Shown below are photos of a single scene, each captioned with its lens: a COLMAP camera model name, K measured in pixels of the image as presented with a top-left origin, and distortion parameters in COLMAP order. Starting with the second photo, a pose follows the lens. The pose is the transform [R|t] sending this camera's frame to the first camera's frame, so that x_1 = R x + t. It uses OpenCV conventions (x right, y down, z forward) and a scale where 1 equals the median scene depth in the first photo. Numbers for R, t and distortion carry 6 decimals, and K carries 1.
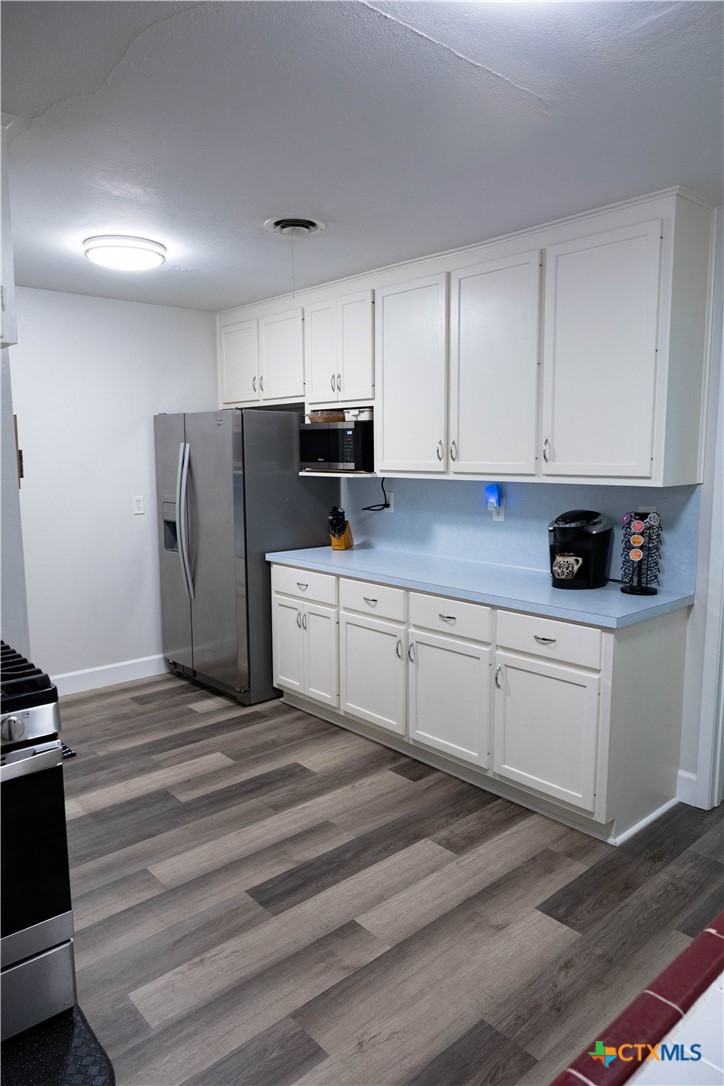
lens RADIAL K [[720.8, 0, 364.4], [0, 720.8, 546.1], [0, 0, 1]] dist [-0.004035, 0.011591]
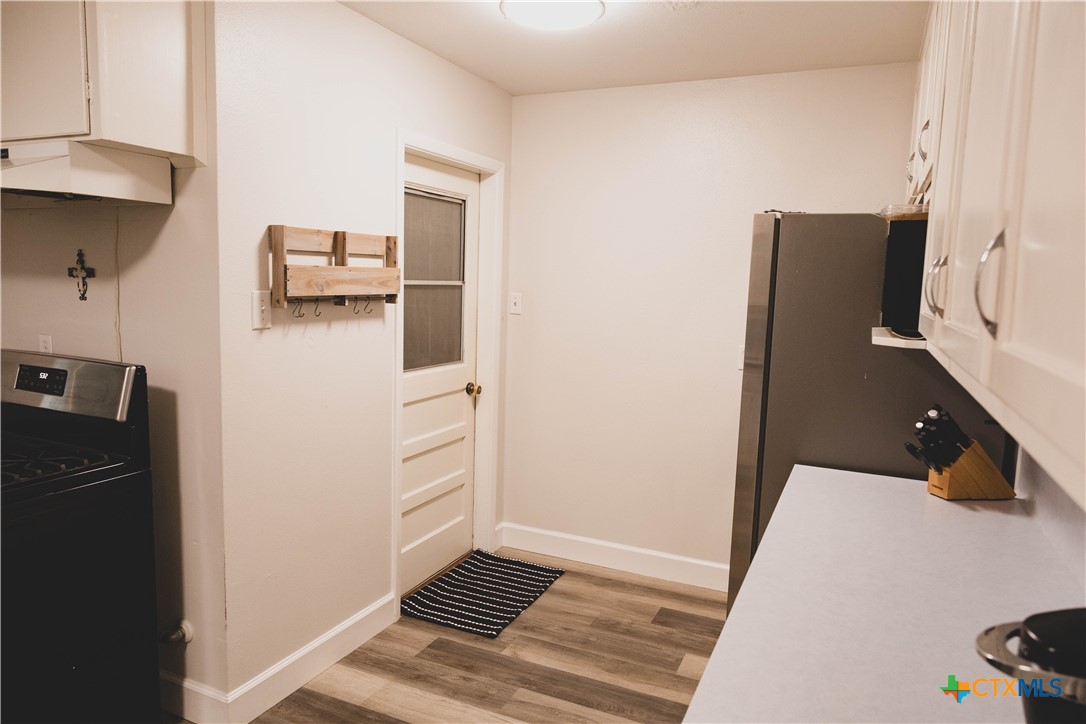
lens RADIAL K [[720.8, 0, 538.9], [0, 720.8, 358.0], [0, 0, 1]] dist [-0.004035, 0.011591]
pose [[0.399027, 0.115991, -0.909573, 0.394975], [-0.153176, 0.986460, 0.058598, -0.100433], [0.904054, 0.115942, 0.411391, 0.778610]]
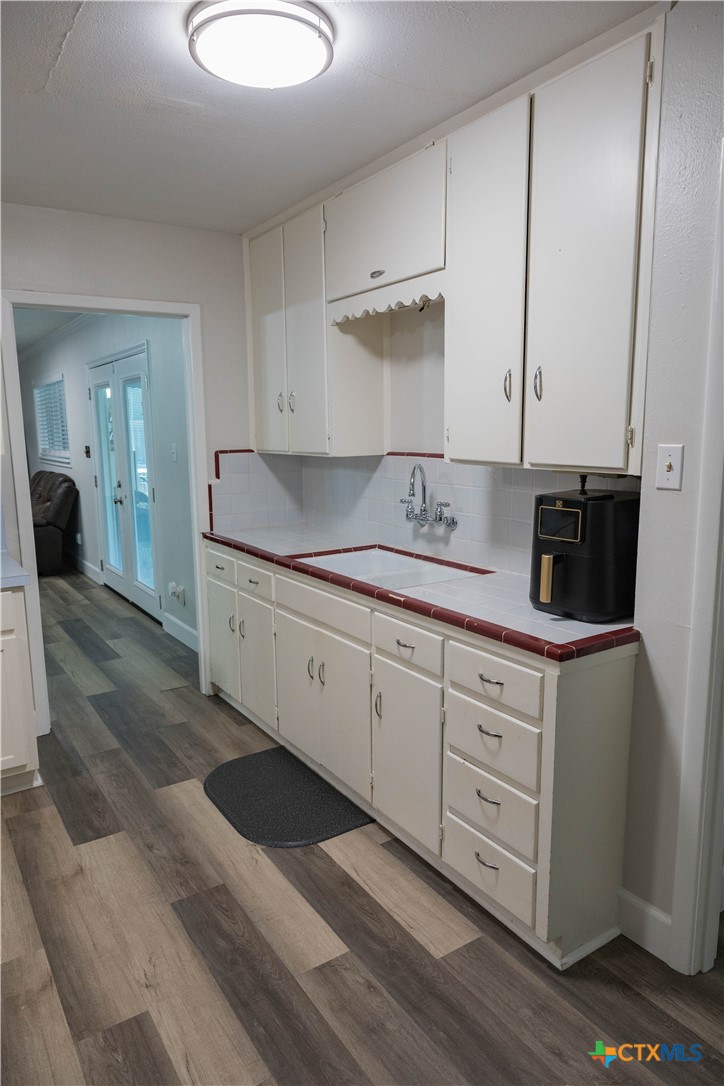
lens RADIAL K [[720.8, 0, 358.0], [0, 720.8, 547.9], [0, 0, 1]] dist [-0.004035, 0.011591]
pose [[0.146821, -0.158112, 0.976445, -0.527296], [0.134580, 0.981156, 0.138639, -0.021731], [-0.979965, 0.111055, 0.165333, 0.274313]]
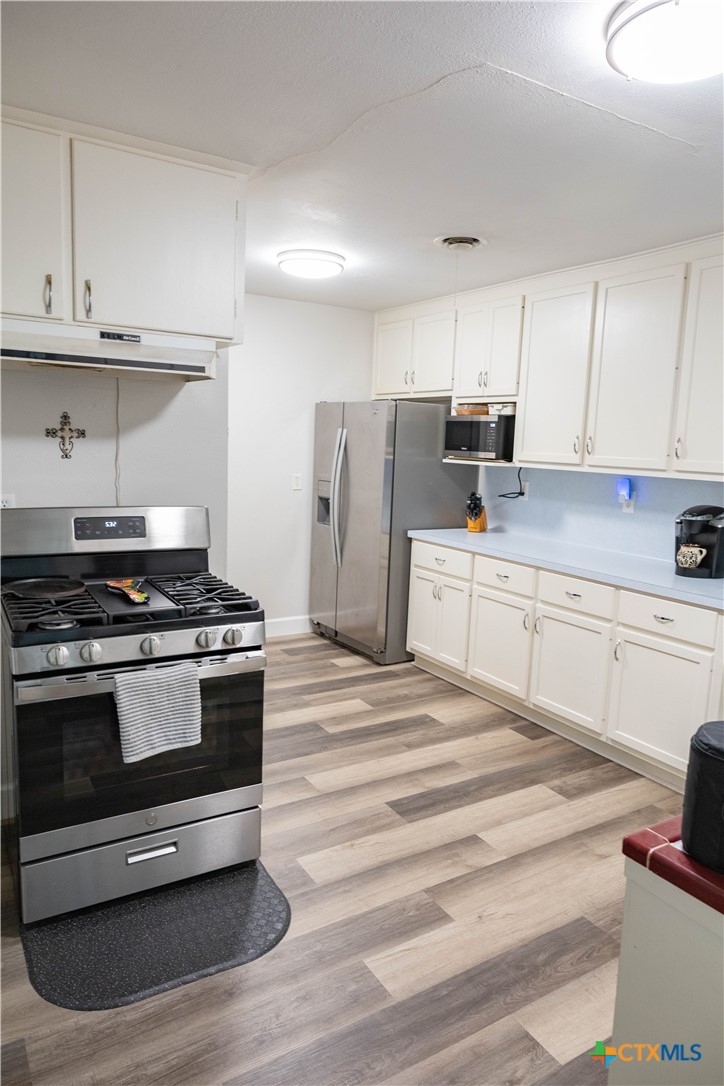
lens RADIAL K [[720.8, 0, 362.4], [0, 720.8, 547.3], [0, 0, 1]] dist [-0.004035, 0.011591]
pose [[0.983565, 0.067858, -0.167318, -0.024230], [-0.065698, 0.997670, 0.018418, 0.027180], [0.168178, -0.007123, 0.985731, -0.151306]]
